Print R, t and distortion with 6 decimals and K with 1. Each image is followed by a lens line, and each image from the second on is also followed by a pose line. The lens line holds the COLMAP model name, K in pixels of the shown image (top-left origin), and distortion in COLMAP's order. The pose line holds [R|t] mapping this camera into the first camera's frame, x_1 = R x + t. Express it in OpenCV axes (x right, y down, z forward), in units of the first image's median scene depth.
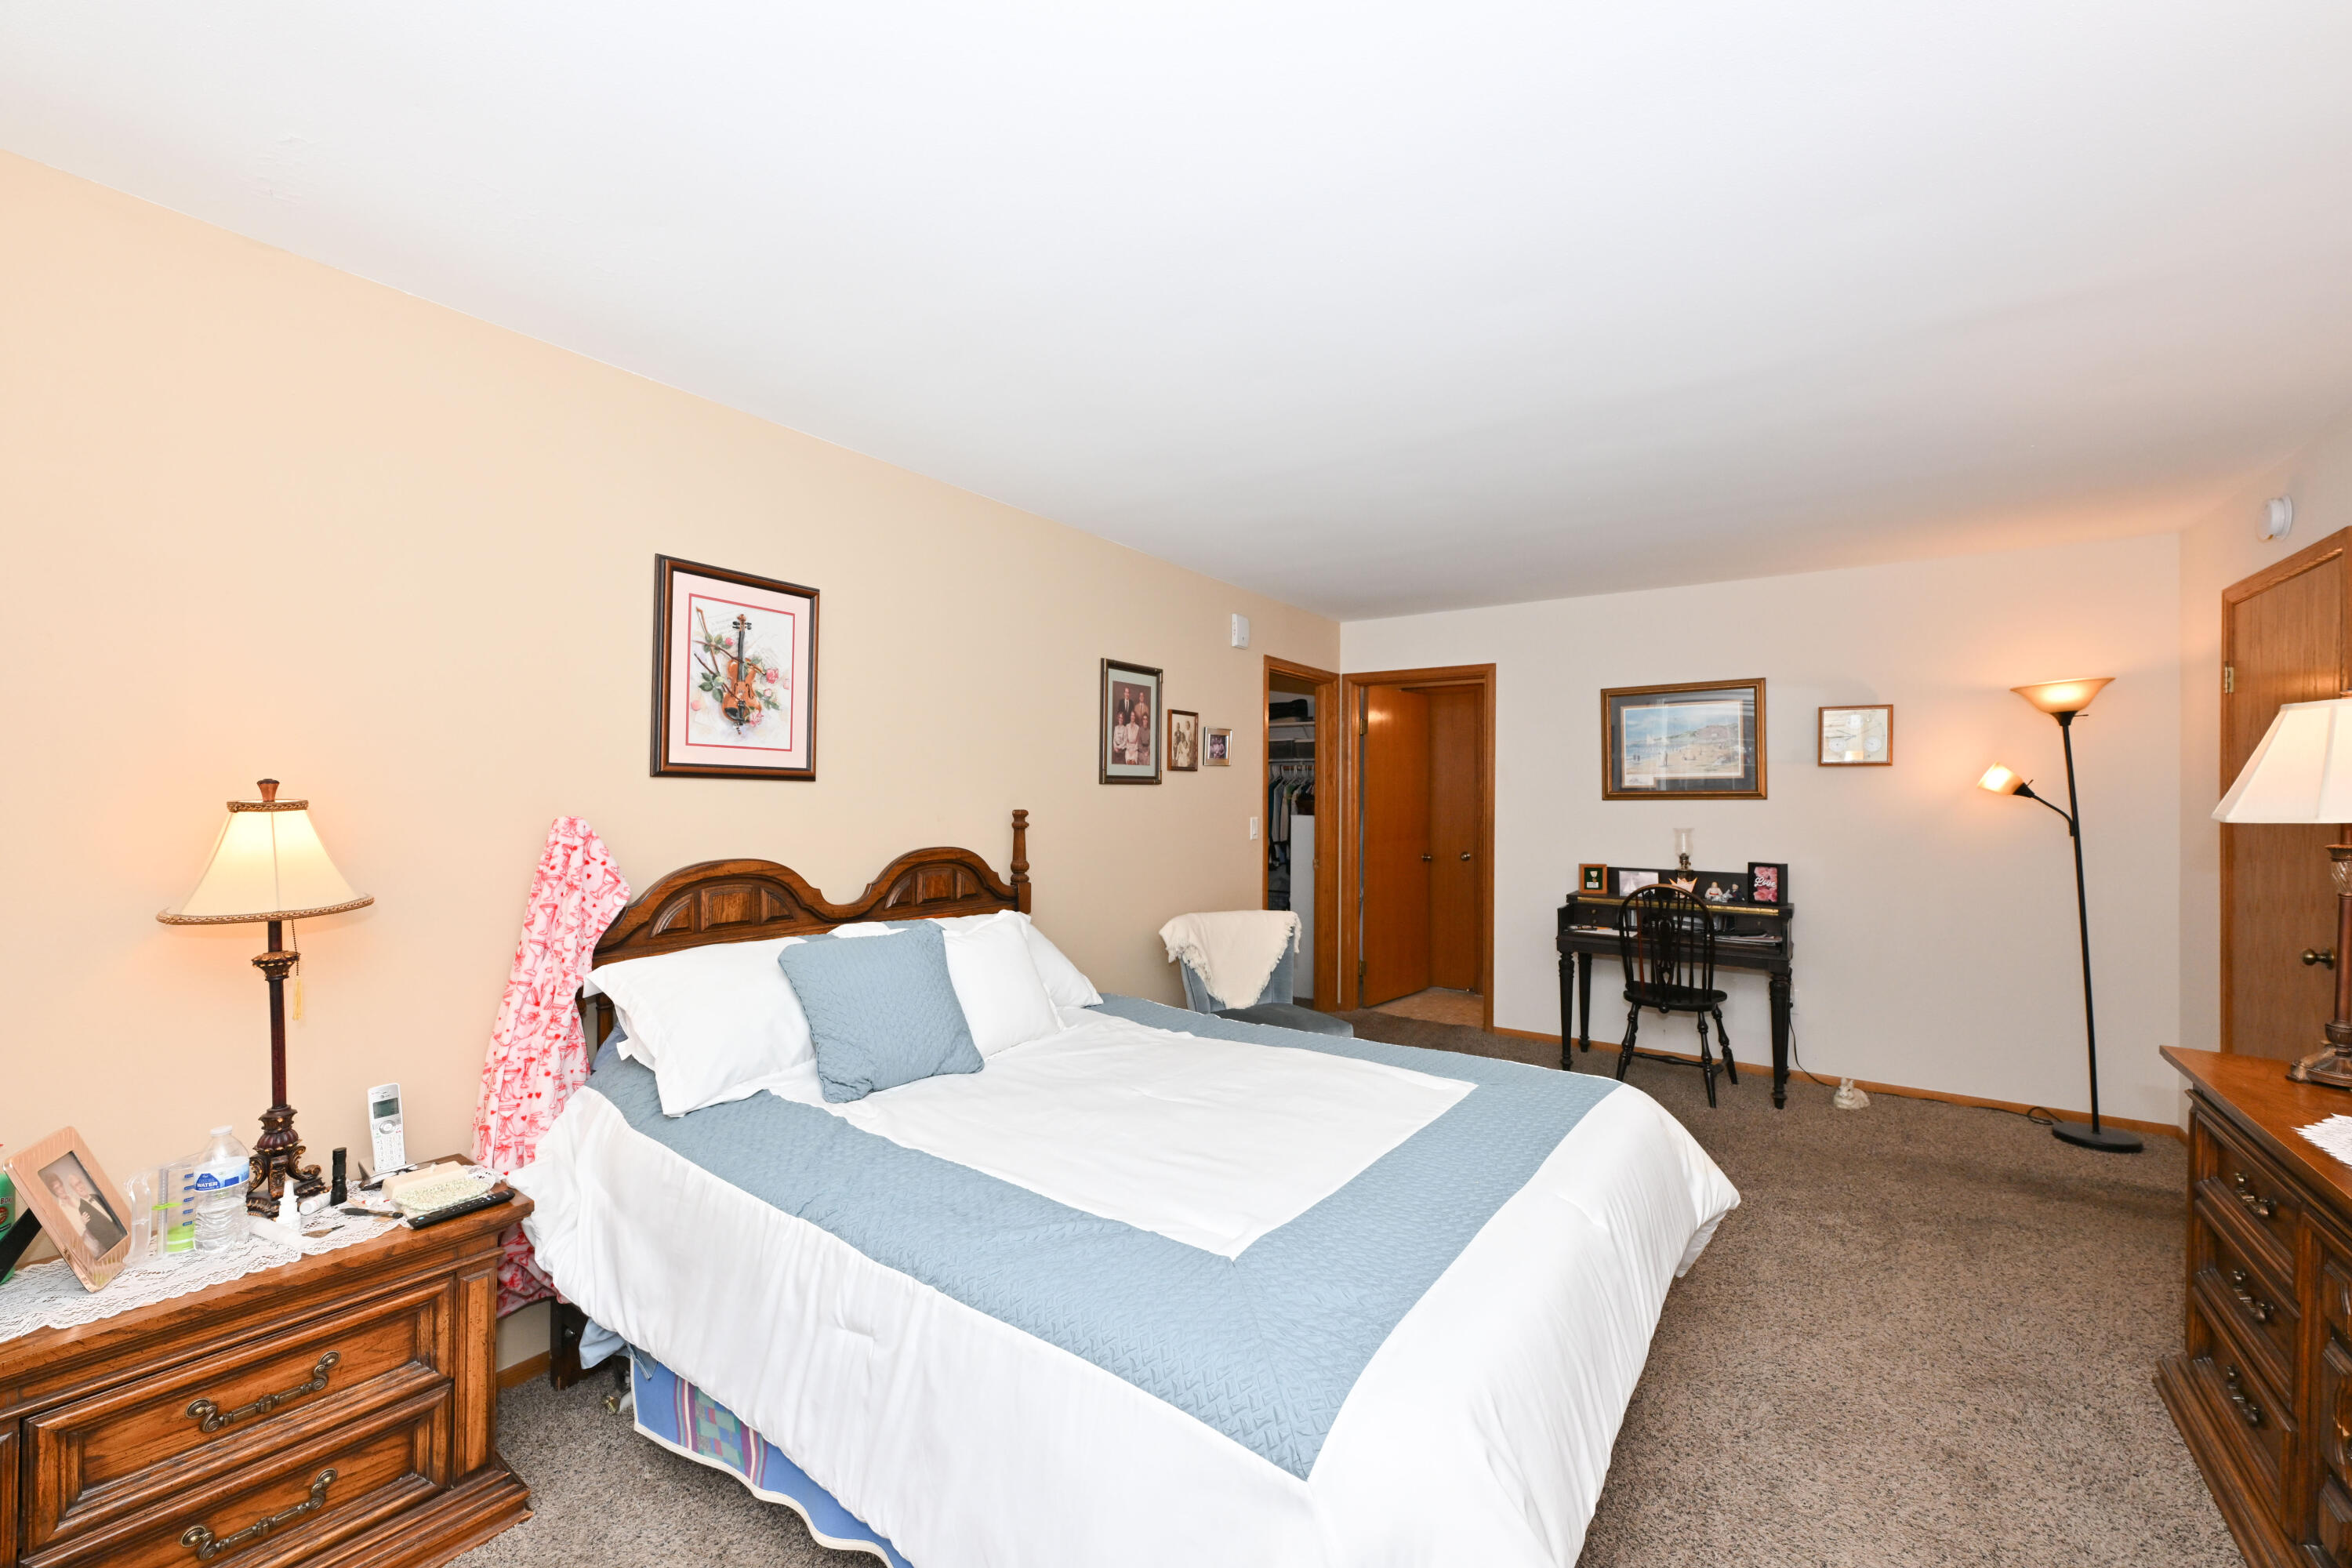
lens RADIAL K [[929.9, 0, 1181.9], [0, 929.9, 781.6], [0, 0, 1]] dist [0.001895, -0.000164]
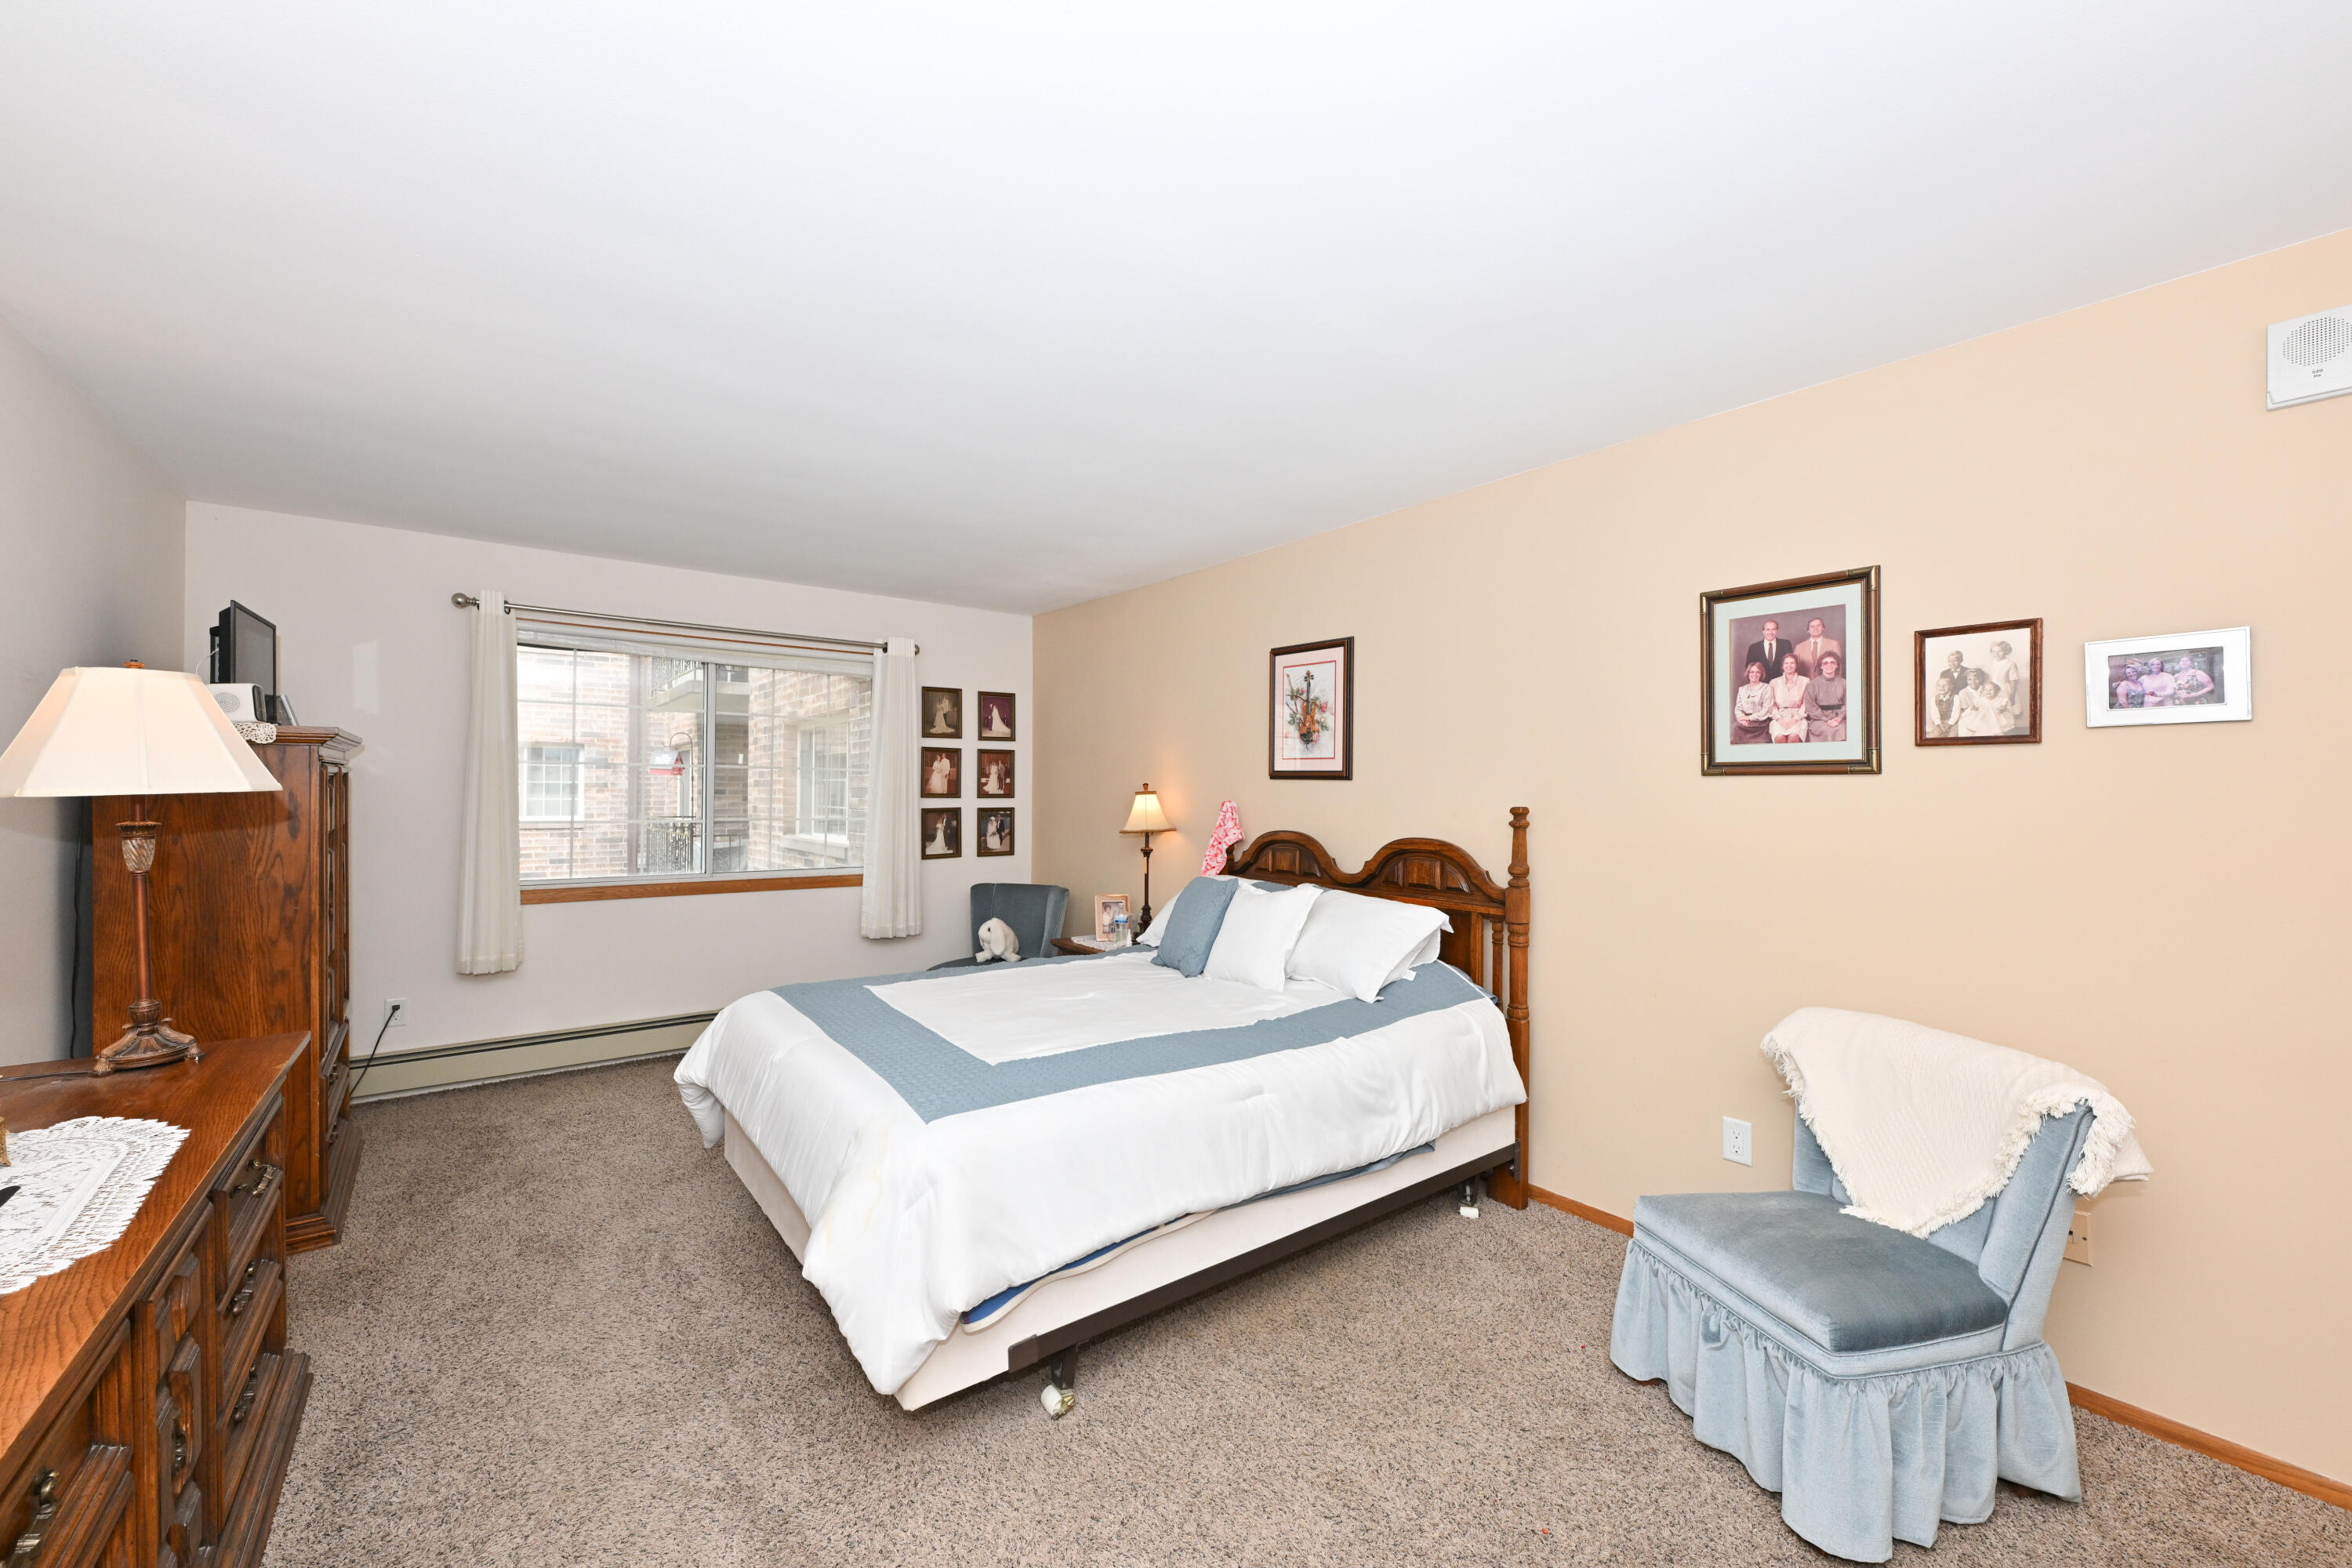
lens RADIAL K [[929.9, 0, 1178.6], [0, 929.9, 790.3], [0, 0, 1]] dist [0.001895, -0.000164]
pose [[-0.304763, -0.015636, -0.952300, 0.941331], [-0.005299, 0.999878, -0.014722, 0.034914], [0.952413, 0.000560, -0.304809, 1.153884]]
